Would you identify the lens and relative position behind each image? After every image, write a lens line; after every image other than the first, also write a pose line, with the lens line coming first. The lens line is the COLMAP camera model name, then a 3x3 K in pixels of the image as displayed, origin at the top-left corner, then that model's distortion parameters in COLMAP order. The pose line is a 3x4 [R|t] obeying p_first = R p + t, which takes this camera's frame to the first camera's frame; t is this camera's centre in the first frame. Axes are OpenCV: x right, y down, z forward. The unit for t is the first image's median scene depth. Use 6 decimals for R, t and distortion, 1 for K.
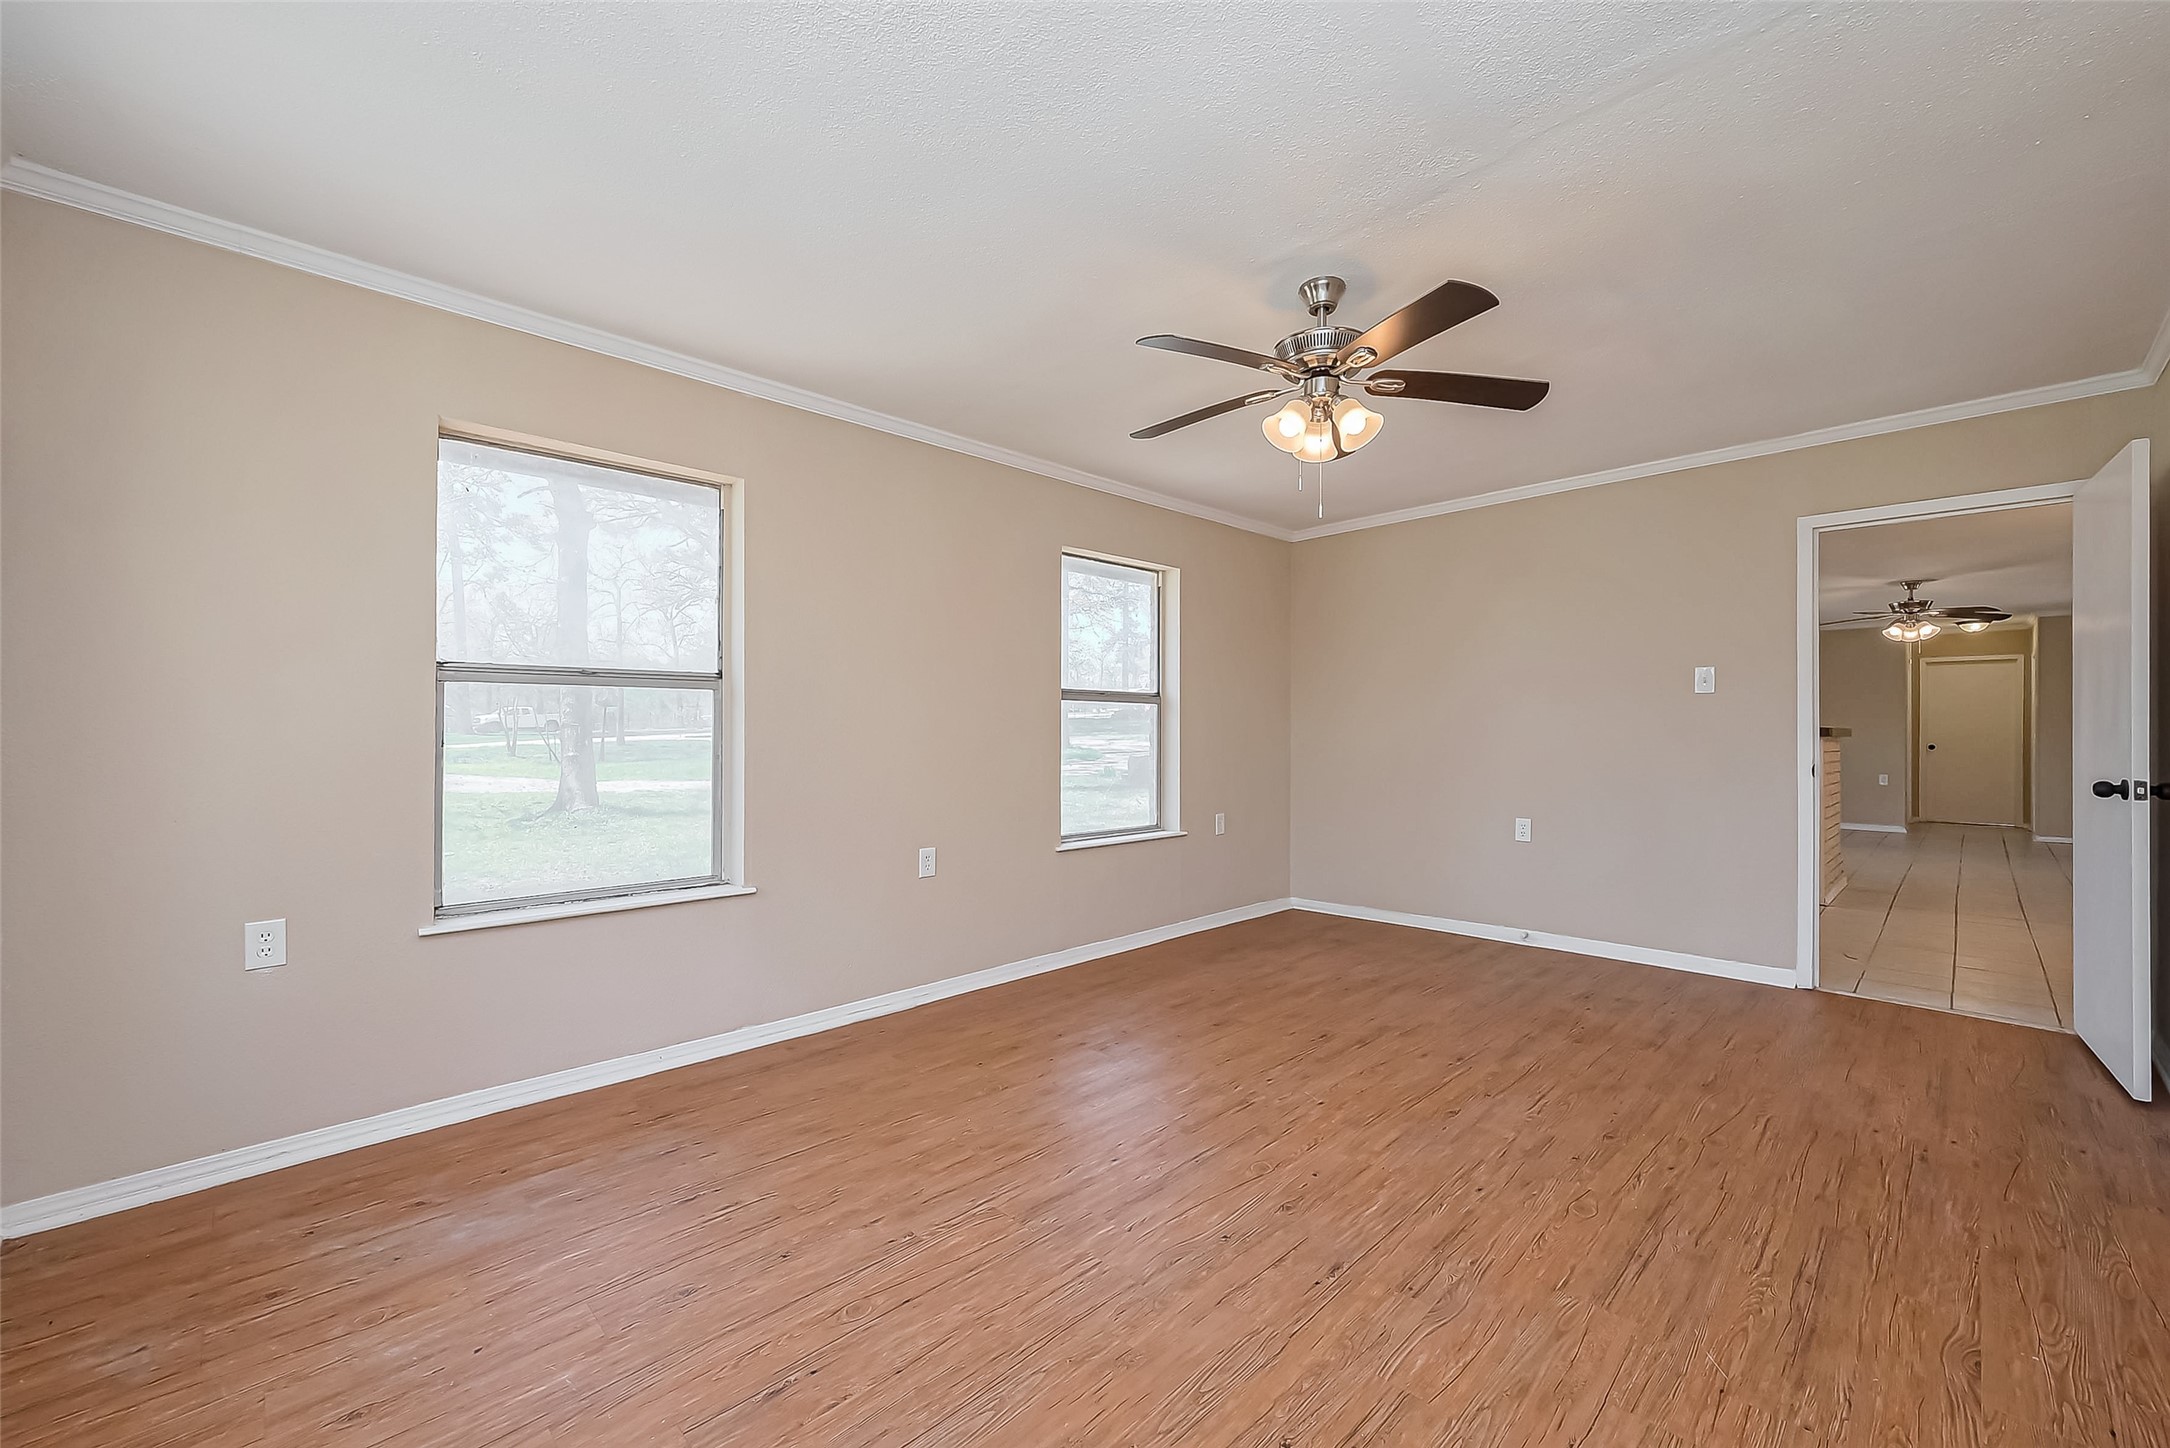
lens RADIAL K [[855.4, 0, 1087.3], [0, 855.4, 724.4], [0, 0, 1]] dist [0.000541, 0.000094]
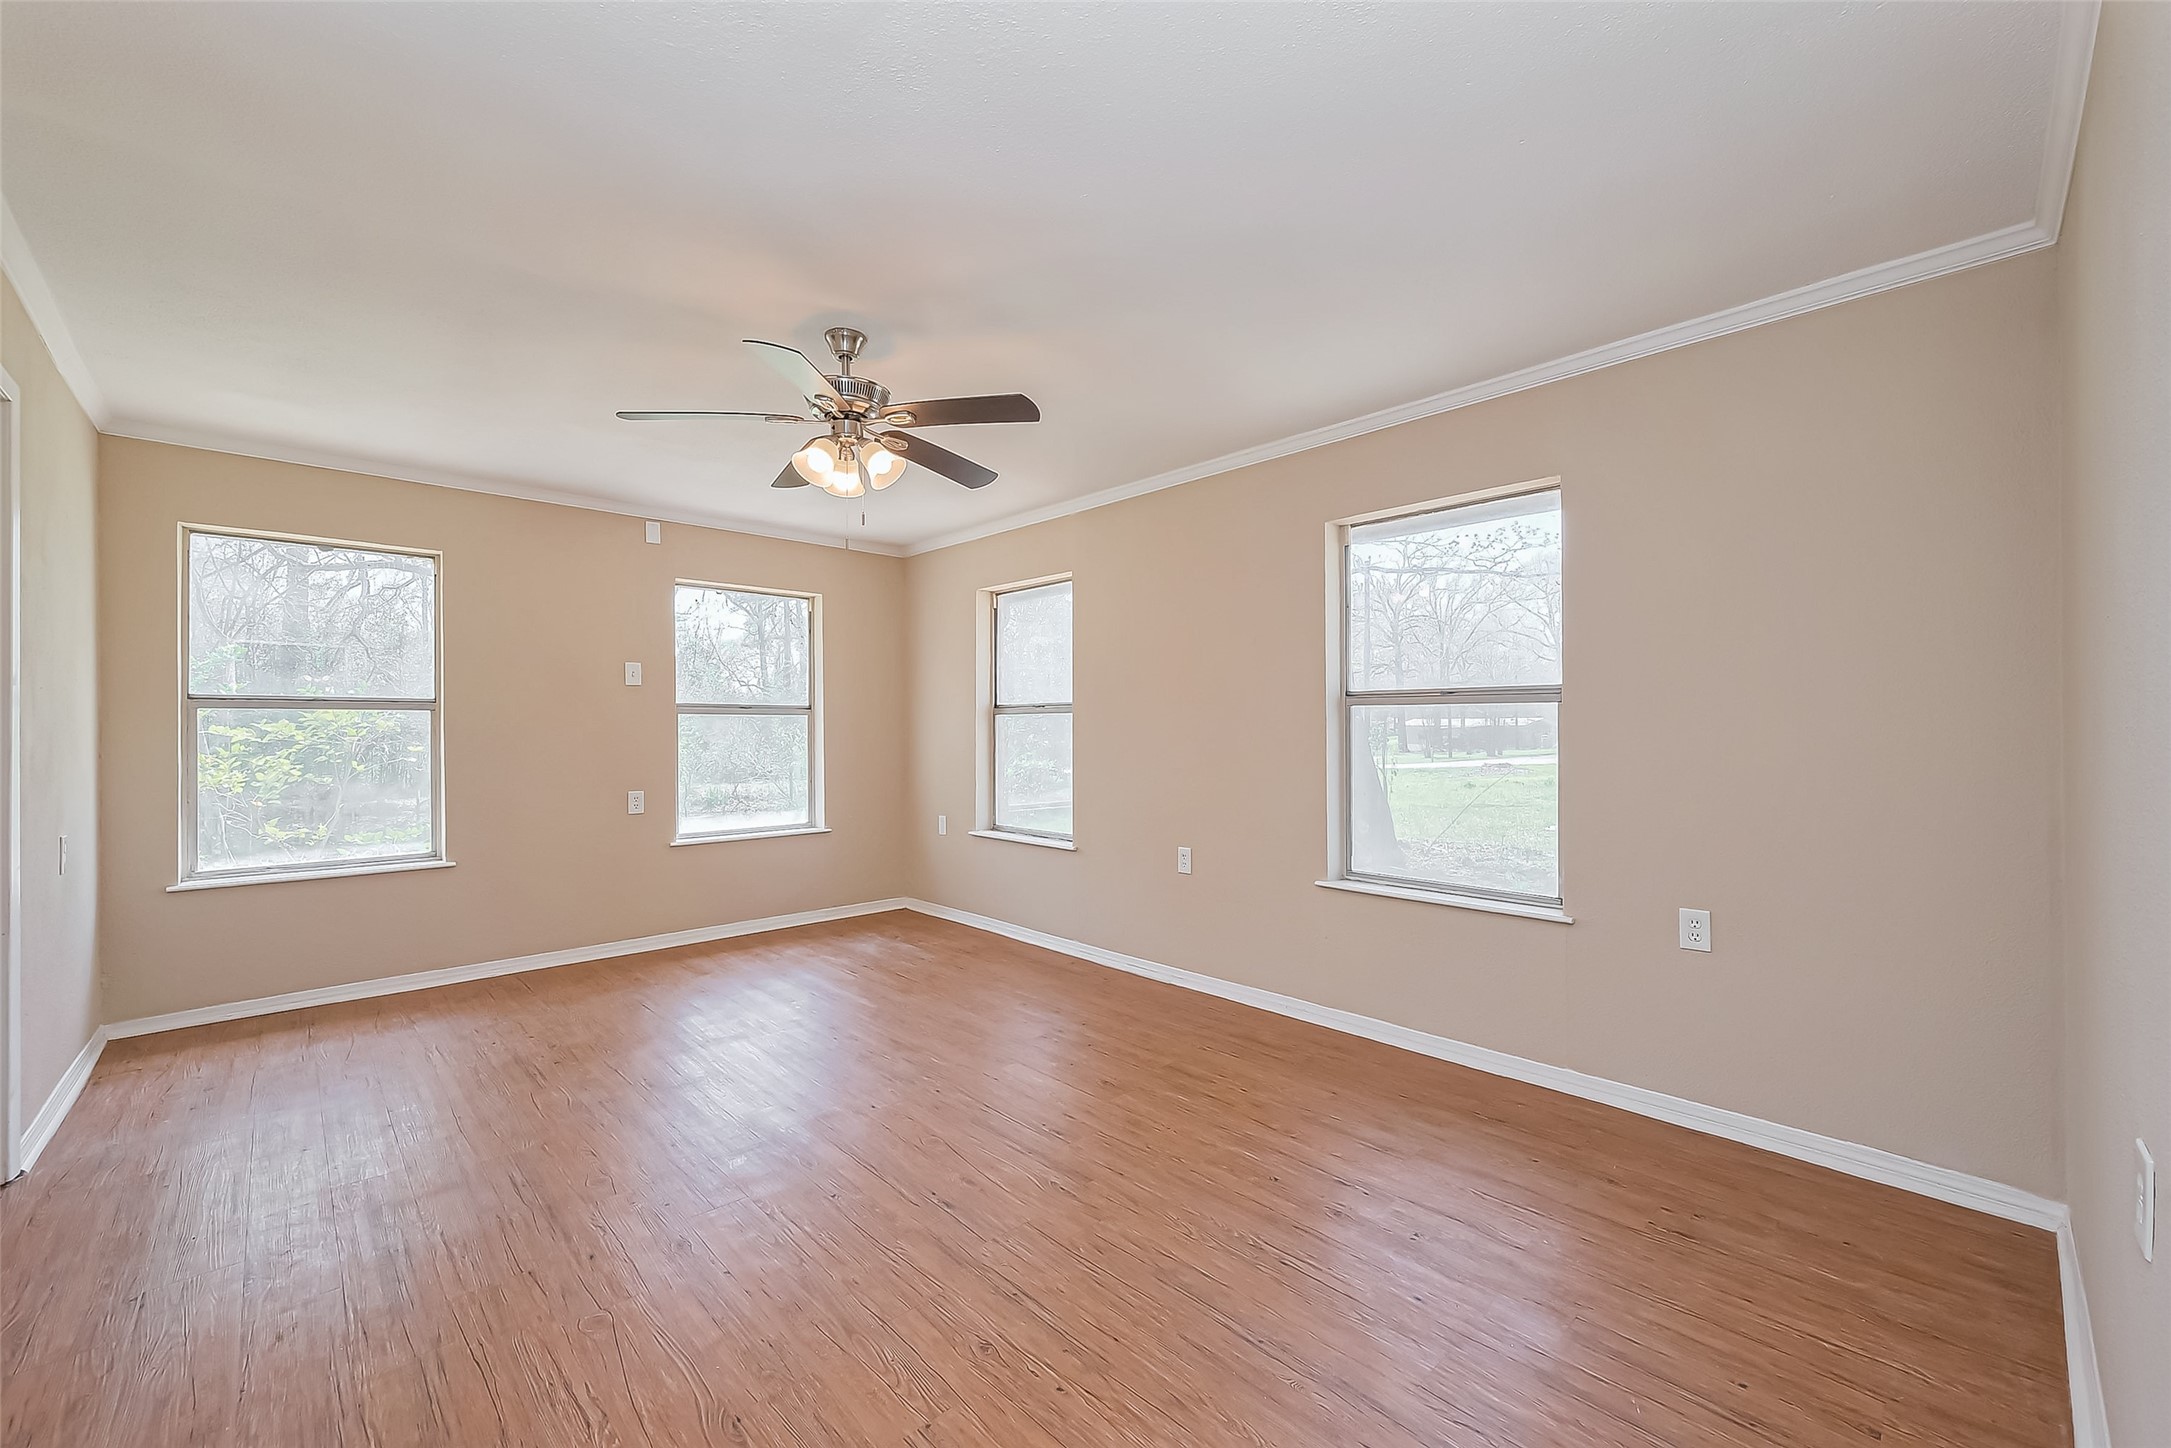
lens RADIAL K [[868.4, 0, 1139.1], [0, 868.4, 744.3], [0, 0, 1]] dist [-0.033516, 0.000120]
pose [[0.026729, 0.007054, -0.999618, 0.966887], [-0.006518, 0.999955, 0.006882, 0.006703], [0.999621, 0.006332, 0.026774, 0.961828]]
